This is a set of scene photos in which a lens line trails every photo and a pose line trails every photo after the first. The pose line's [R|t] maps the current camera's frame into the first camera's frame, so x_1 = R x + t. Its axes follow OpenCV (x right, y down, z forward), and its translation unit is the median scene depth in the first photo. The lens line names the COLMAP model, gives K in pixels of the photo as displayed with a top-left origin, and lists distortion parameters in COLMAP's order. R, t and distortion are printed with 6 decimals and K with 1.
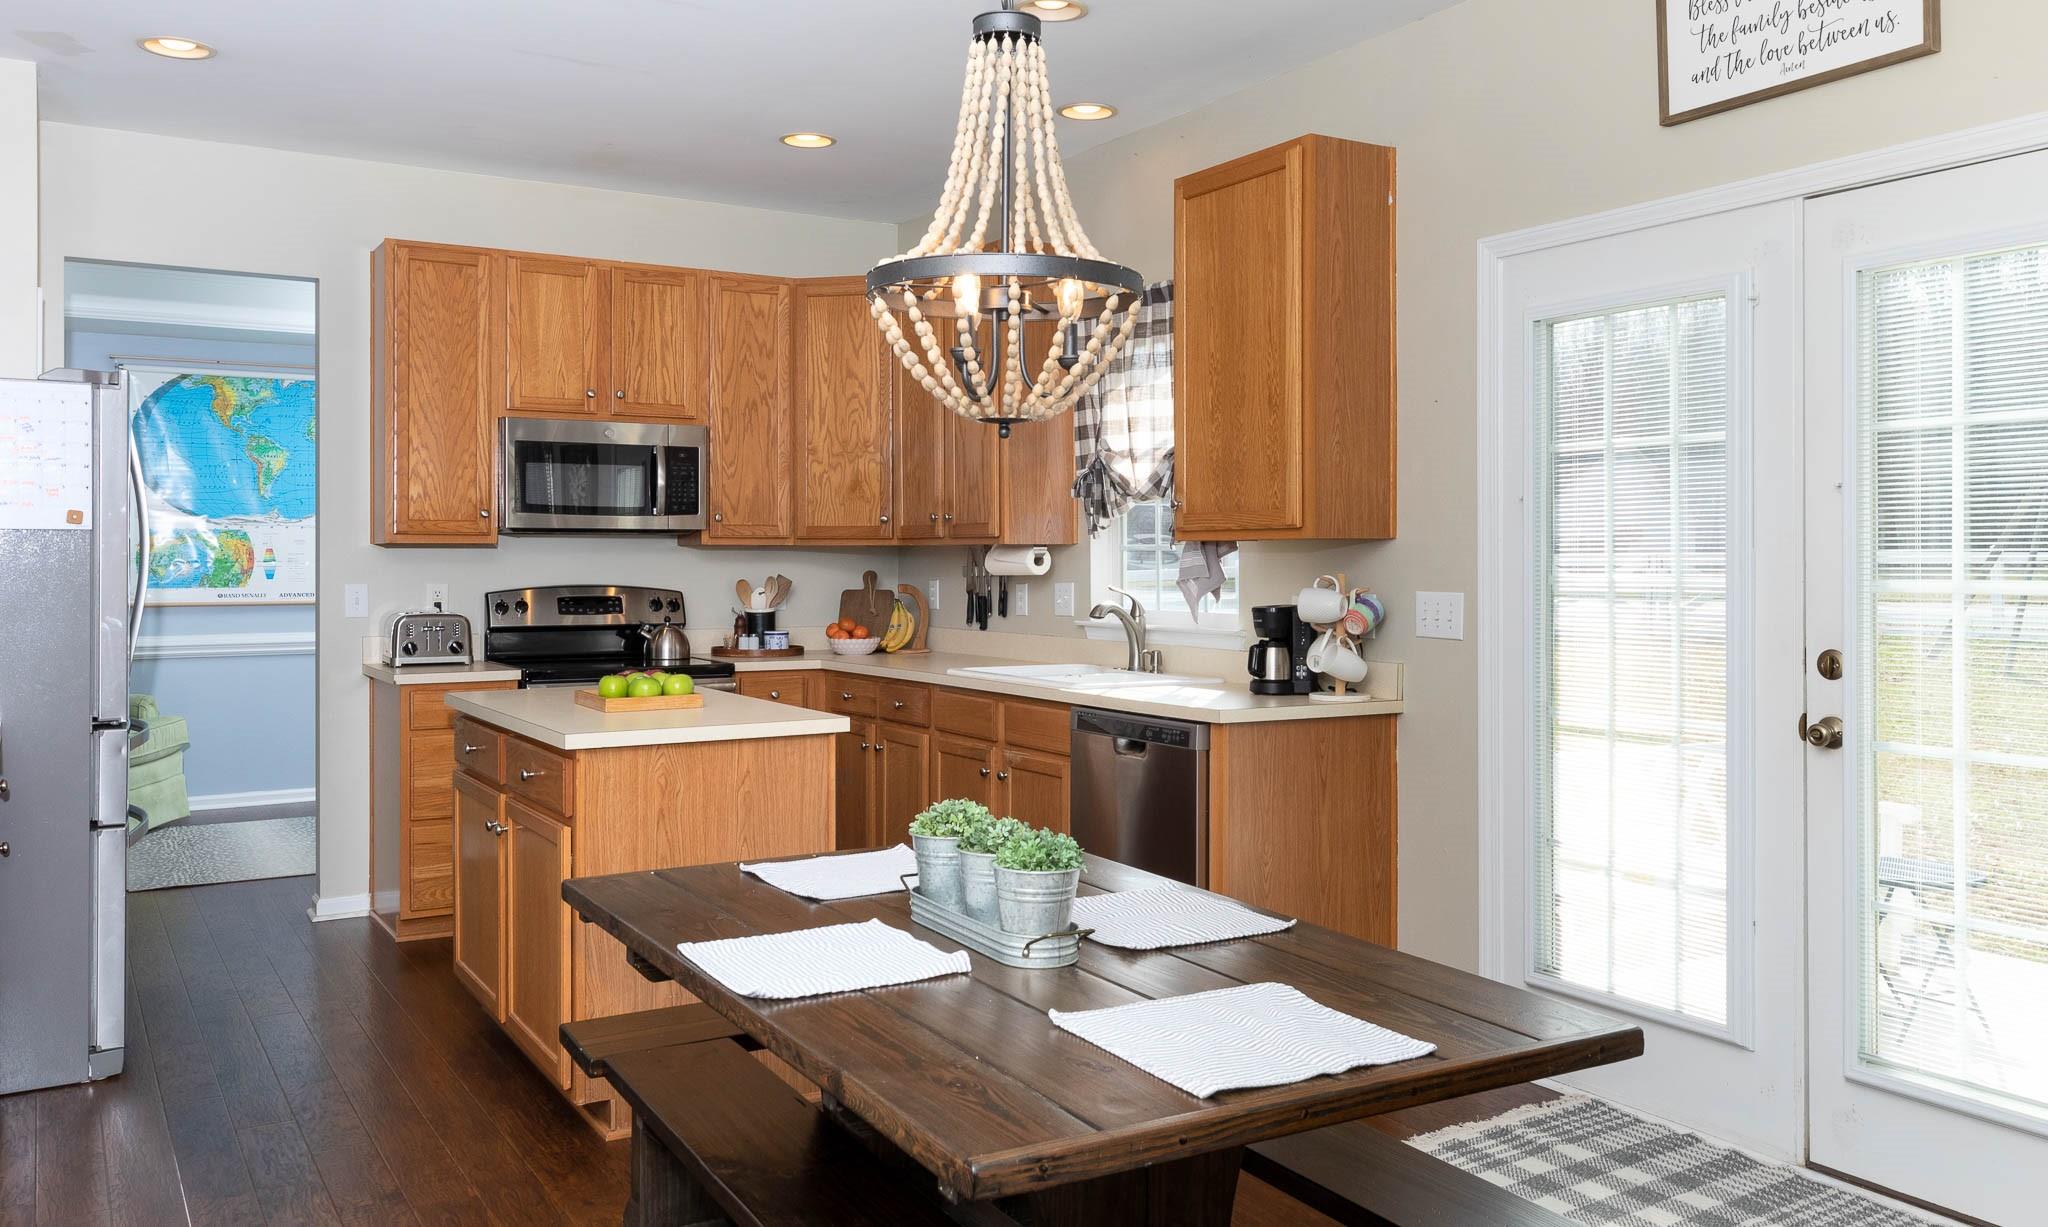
lens RADIAL K [[1521.6, 0, 1023.1], [0, 1521.6, 551.4], [0, 0, 1]] dist [-0.001239, -0.001294]
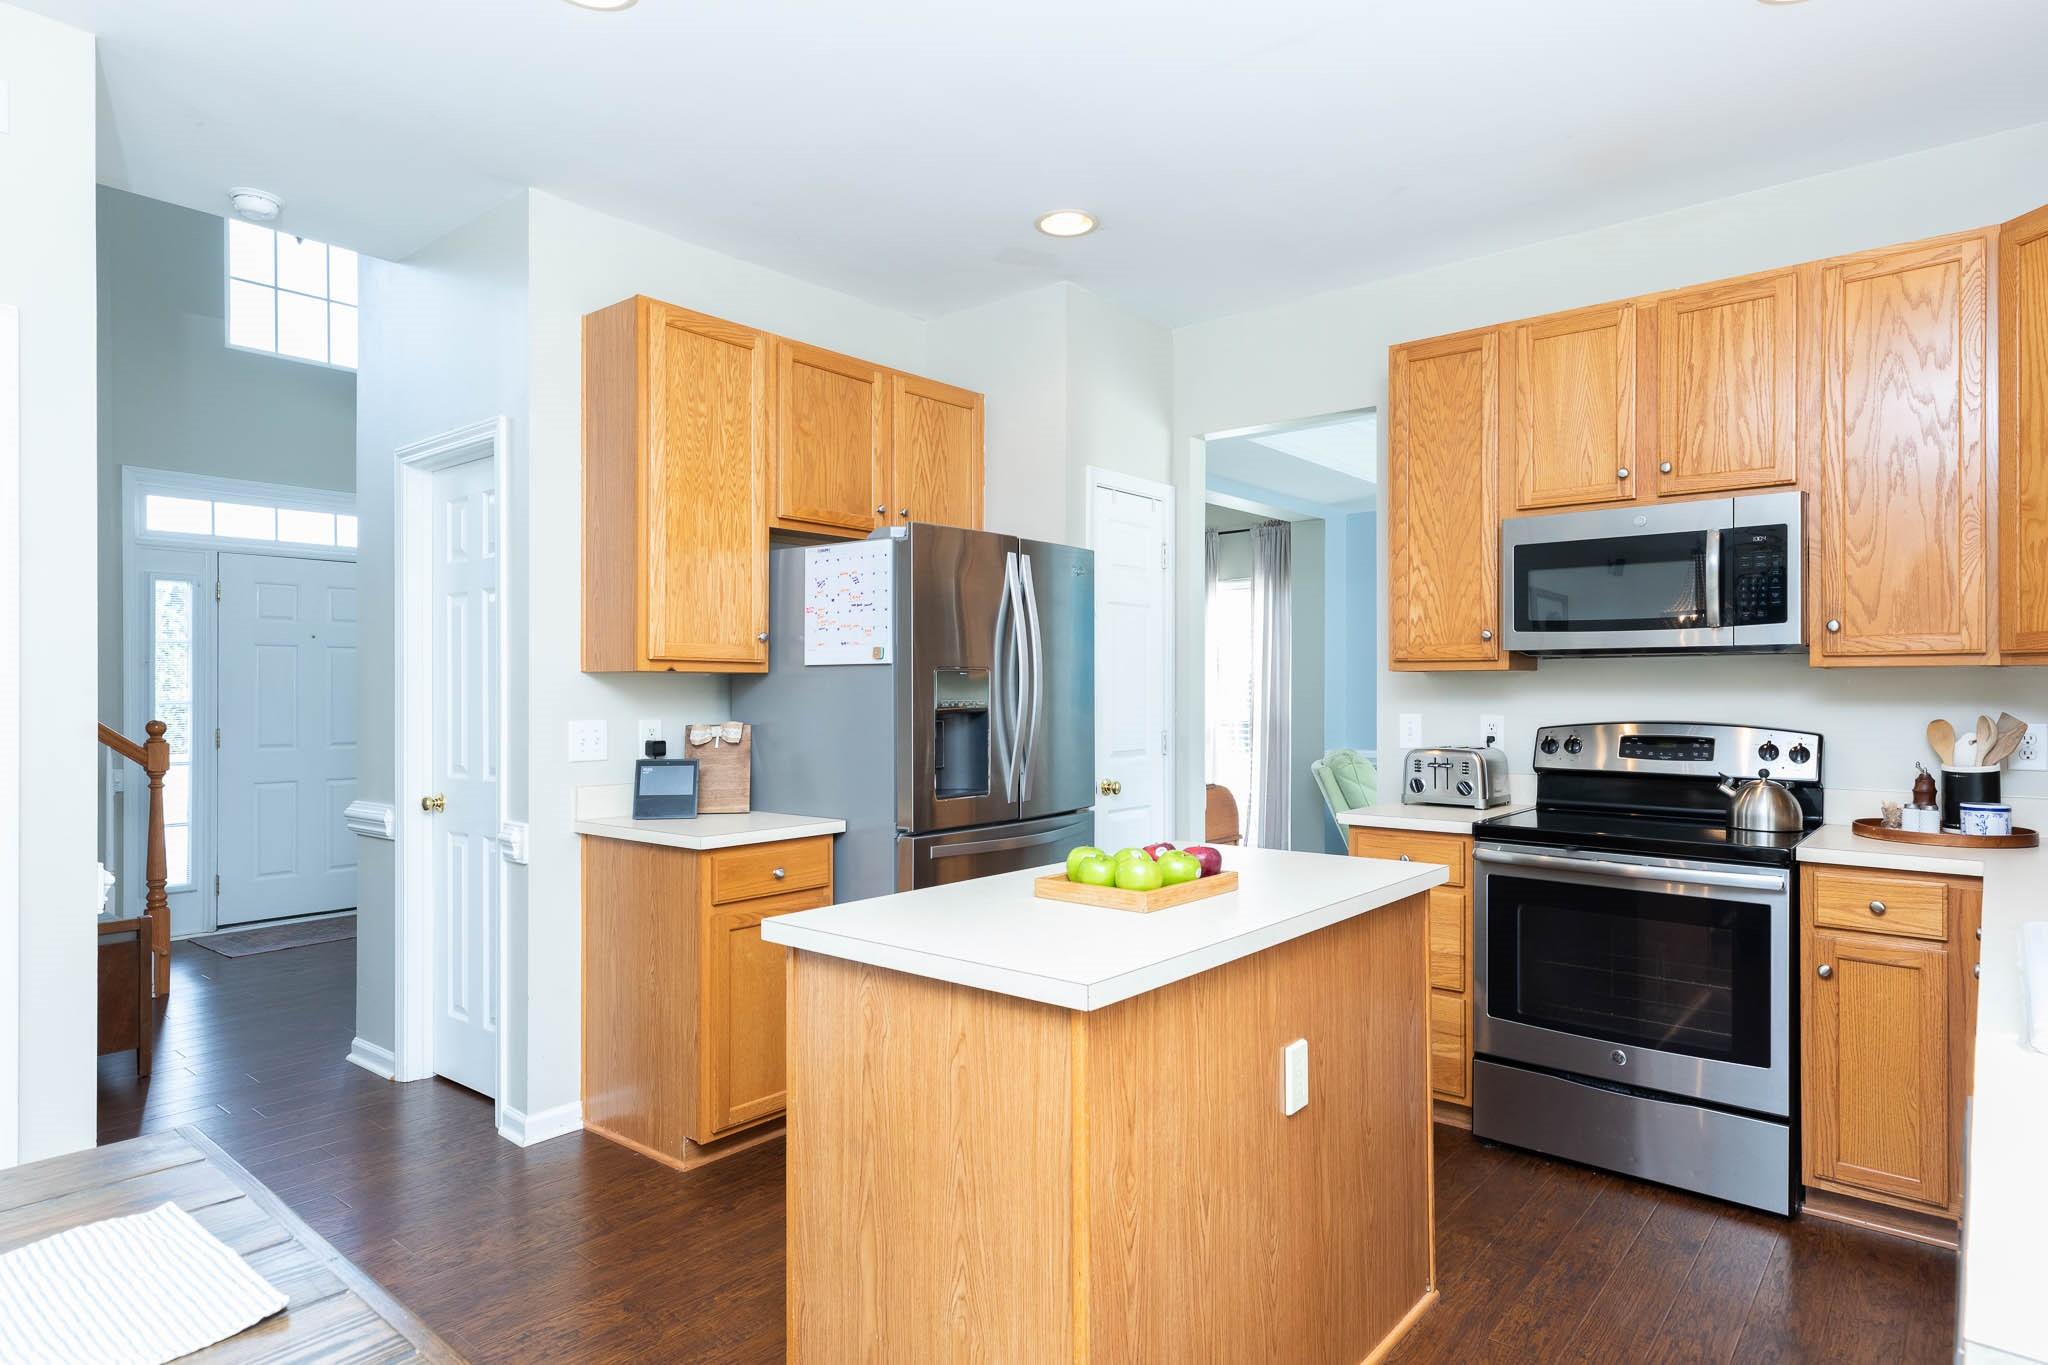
lens RADIAL K [[1146.3, 0, 1024.0], [0, 1146.3, 682.5], [0, 0, 1]] dist [0.004890, 0.001378]
pose [[0.344067, -0.006041, -0.938925, 0.157749], [0.006149, 0.999972, -0.004181, 0.002922], [0.938925, -0.004335, 0.344095, 0.516977]]
